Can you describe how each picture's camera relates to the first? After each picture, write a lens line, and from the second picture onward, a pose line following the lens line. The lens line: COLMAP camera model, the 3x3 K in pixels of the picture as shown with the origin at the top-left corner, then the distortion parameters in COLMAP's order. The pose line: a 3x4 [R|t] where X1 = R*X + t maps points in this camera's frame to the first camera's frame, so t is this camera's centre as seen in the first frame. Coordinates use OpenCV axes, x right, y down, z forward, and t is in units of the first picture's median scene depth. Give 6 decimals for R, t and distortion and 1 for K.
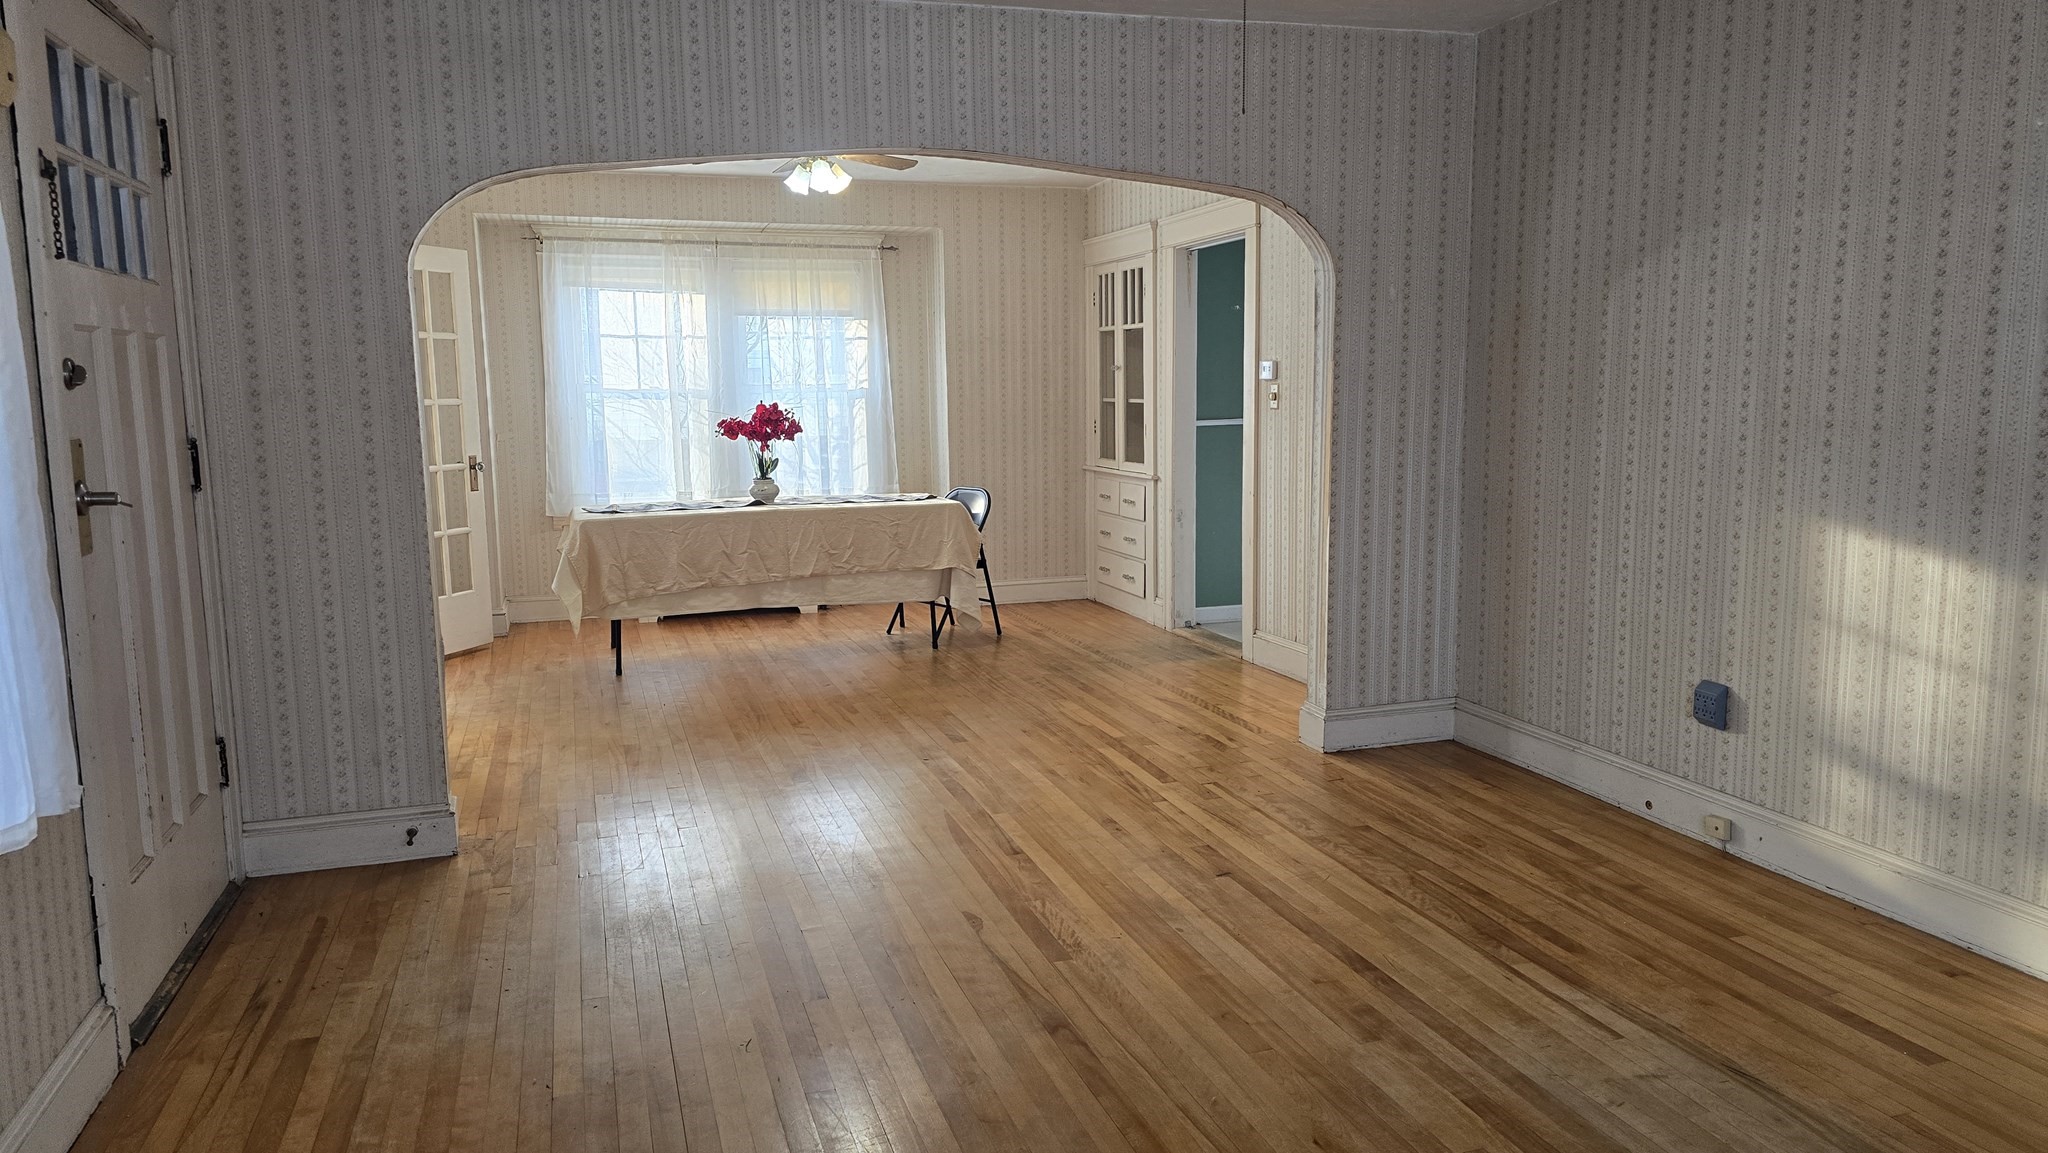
lens RADIAL K [[1367.0, 0, 1017.0], [0, 1367.0, 569.2], [0, 0, 1]] dist [0.060716, -0.055147]
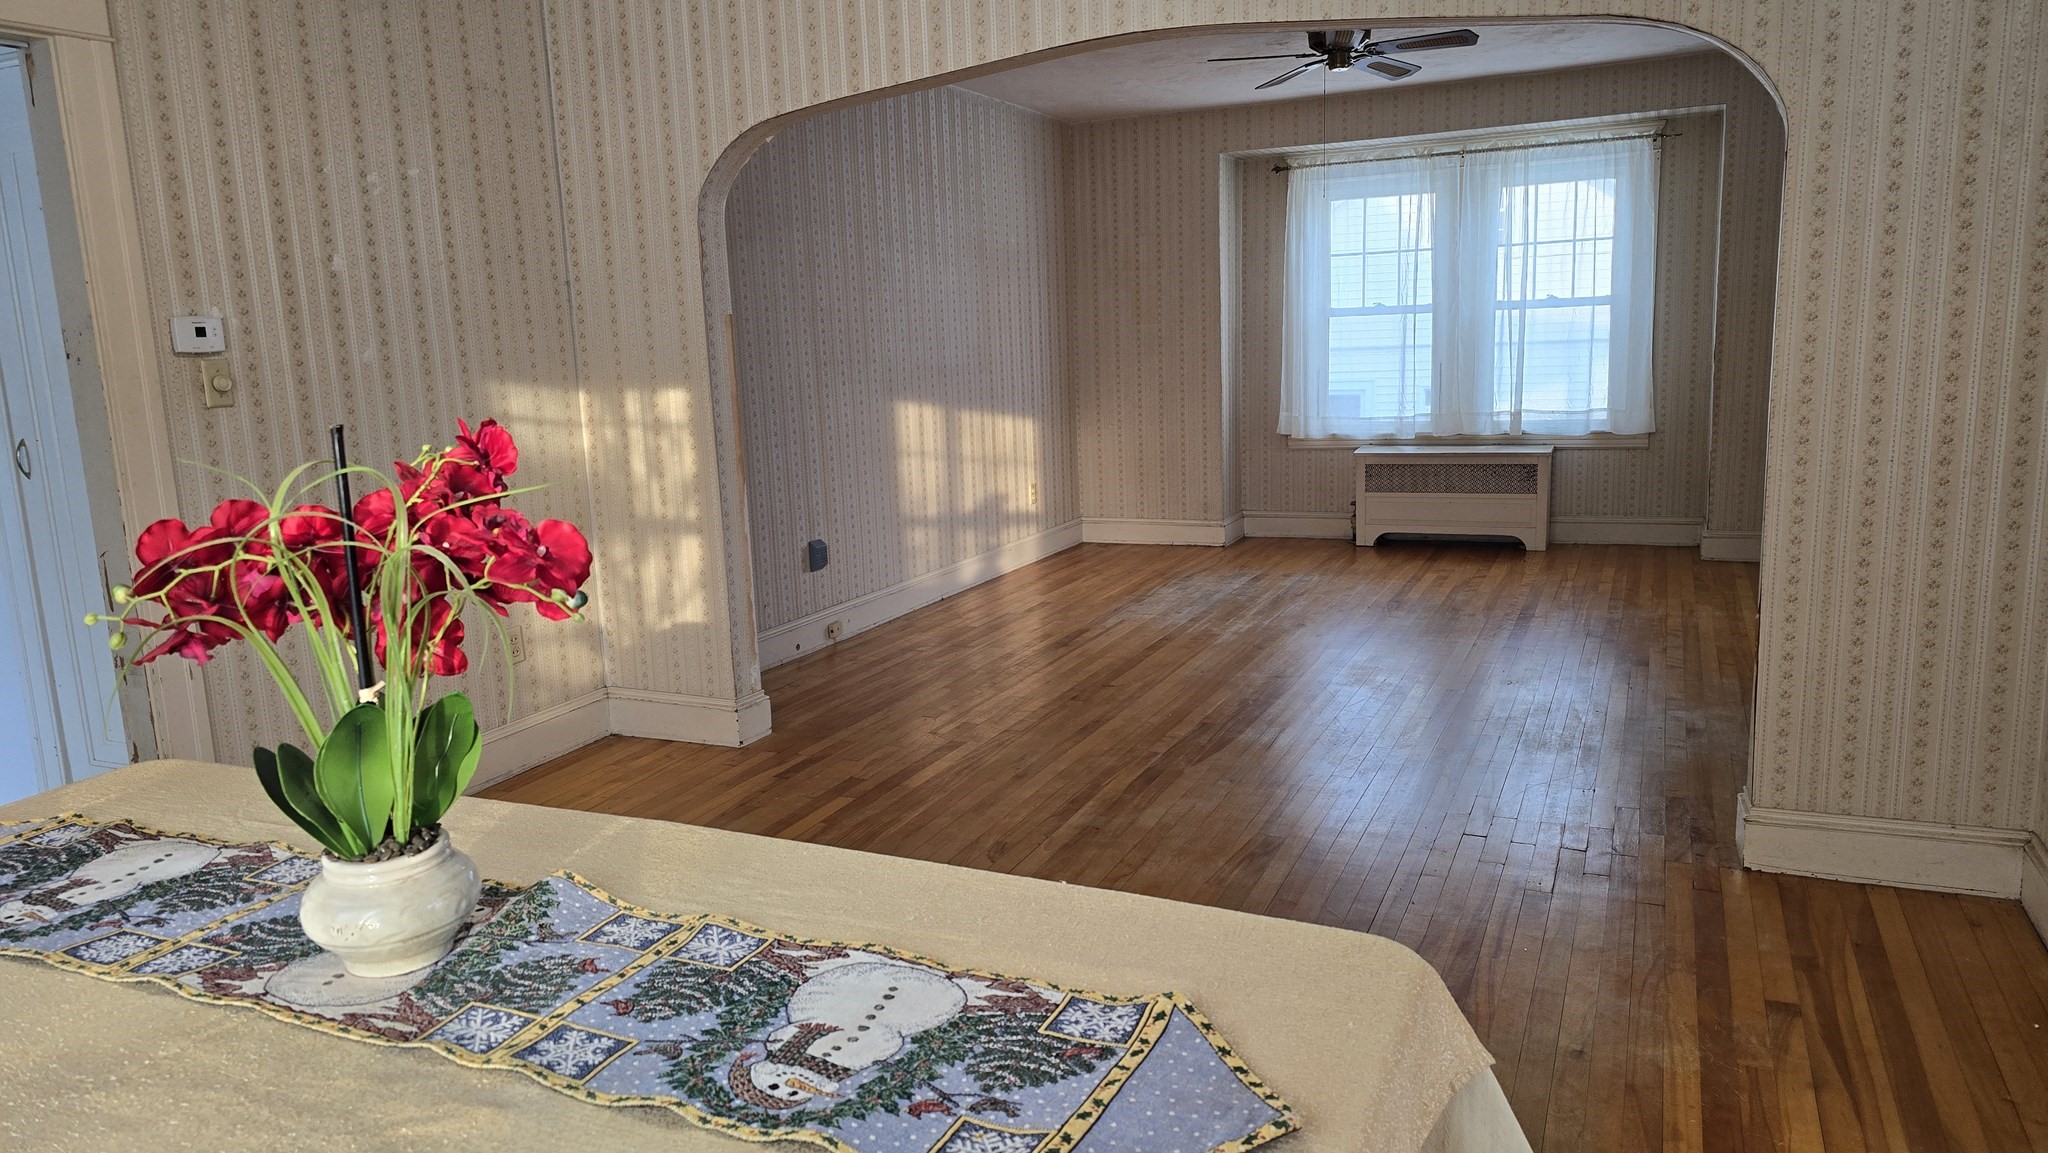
lens RADIAL K [[1367.0, 0, 1032.2], [0, 1367.0, 566.5], [0, 0, 1]] dist [0.060716, -0.055147]
pose [[-0.740454, -0.074762, 0.667936, -0.350973], [0.139700, 0.954970, 0.261757, -0.130329], [-0.657428, 0.287130, -0.696667, 0.998004]]
